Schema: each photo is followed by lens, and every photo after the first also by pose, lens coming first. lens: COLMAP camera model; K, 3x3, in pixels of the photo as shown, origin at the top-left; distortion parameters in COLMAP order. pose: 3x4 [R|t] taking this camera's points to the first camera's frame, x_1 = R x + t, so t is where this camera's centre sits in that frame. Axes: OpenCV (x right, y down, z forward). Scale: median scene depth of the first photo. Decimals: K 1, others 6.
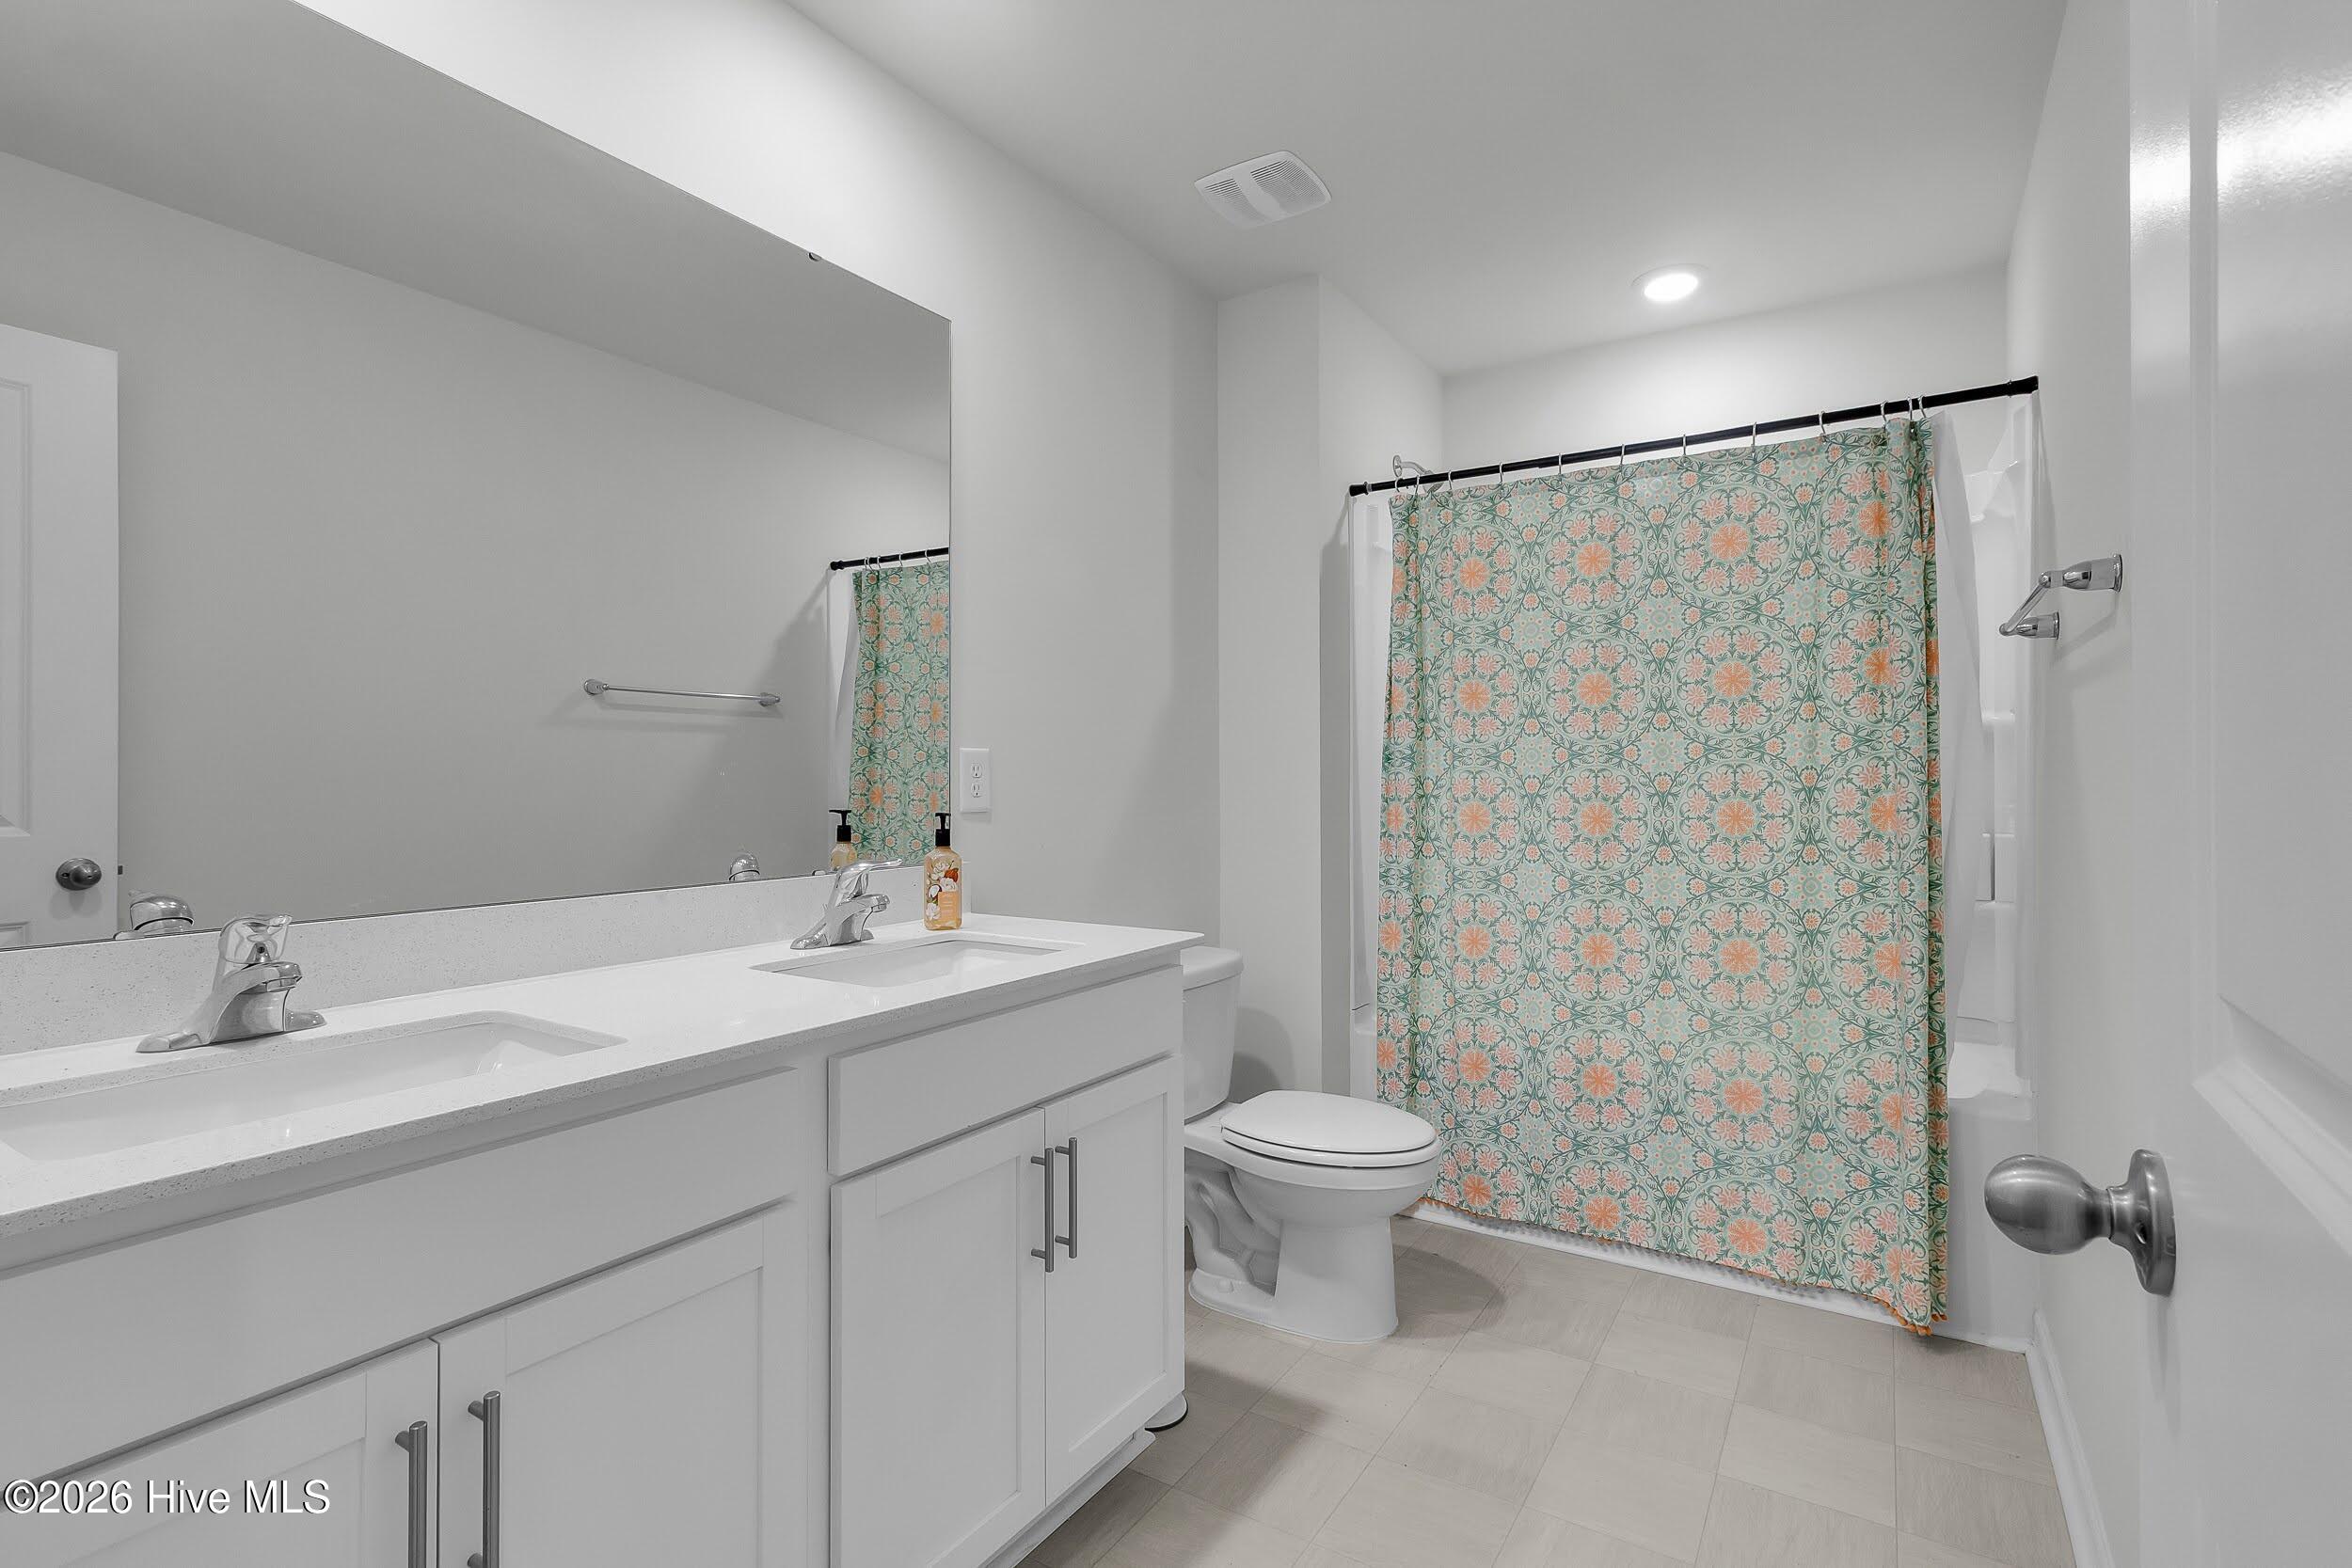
lens RADIAL K [[1119.4, 0, 1170.9], [0, 1119.4, 774.4], [0, 0, 1]] dist [0.001239, 0.000347]
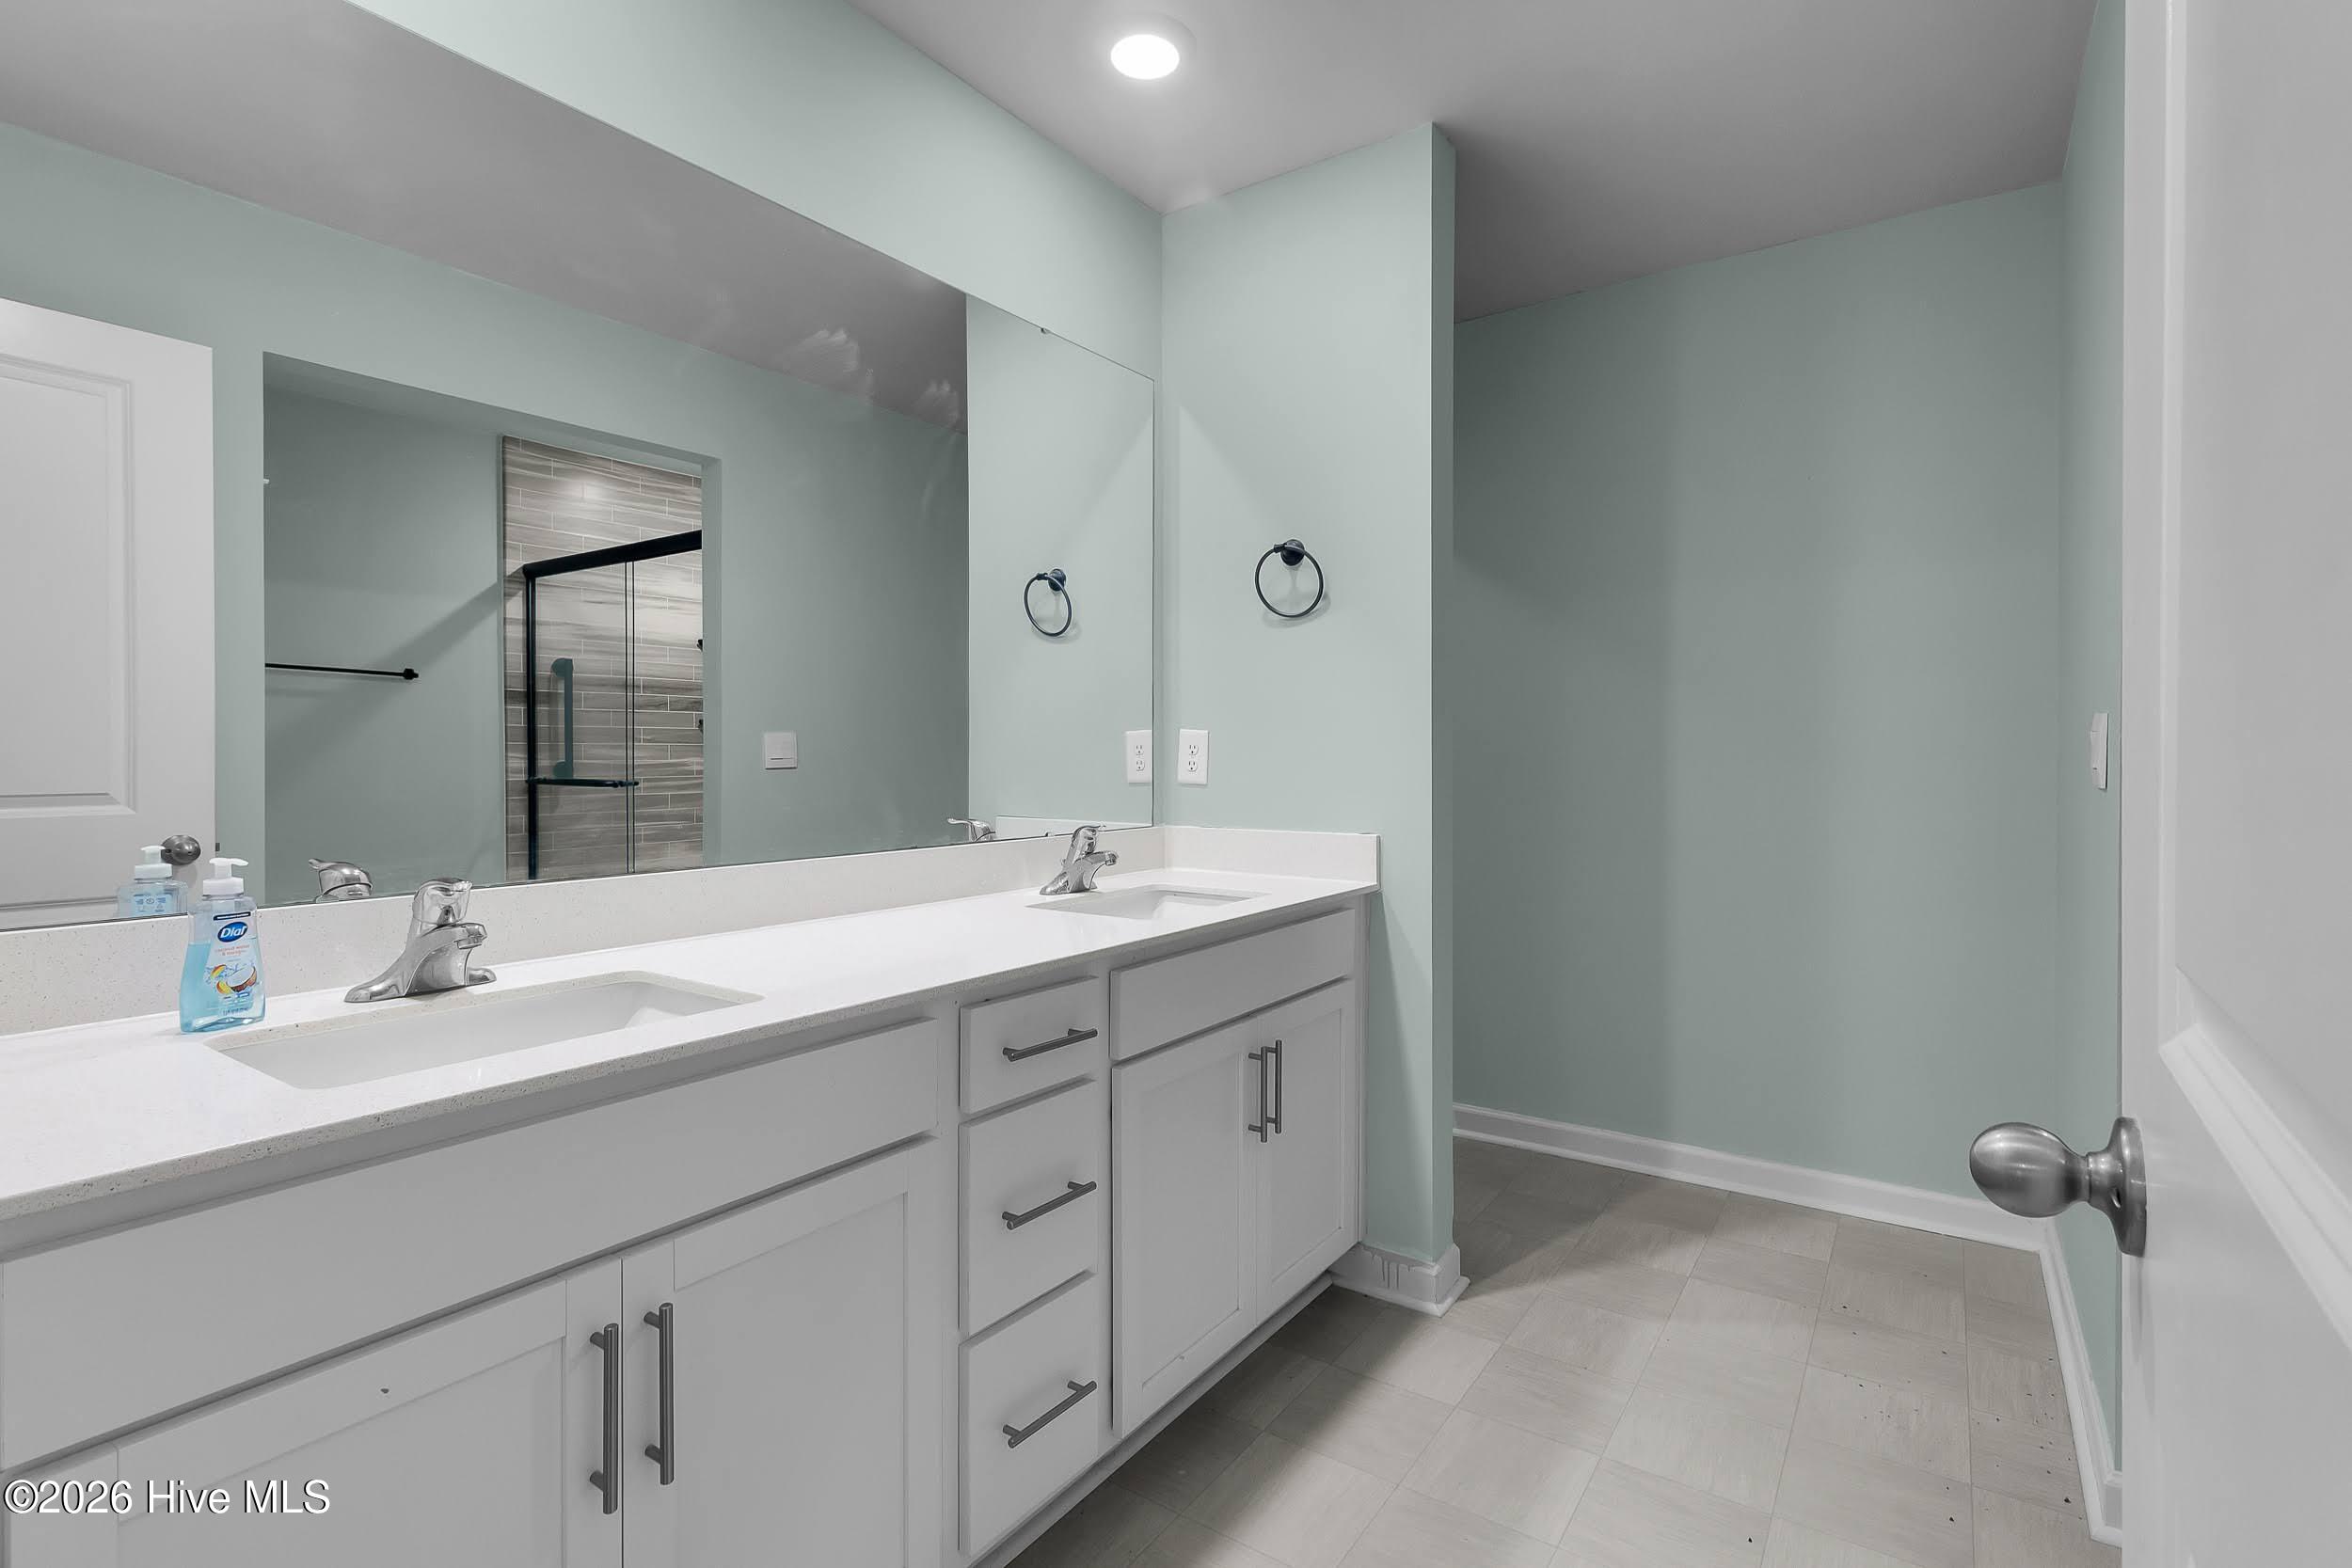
lens RADIAL K [[1119.4, 0, 1182.6], [0, 1119.4, 779.3], [0, 0, 1]] dist [0.001239, 0.000347]
pose [[0.999888, 0.008668, 0.012167, -0.096639], [-0.008801, 0.999902, 0.010892, 0.006078], [-0.012072, -0.010998, 0.999867, -0.122319]]
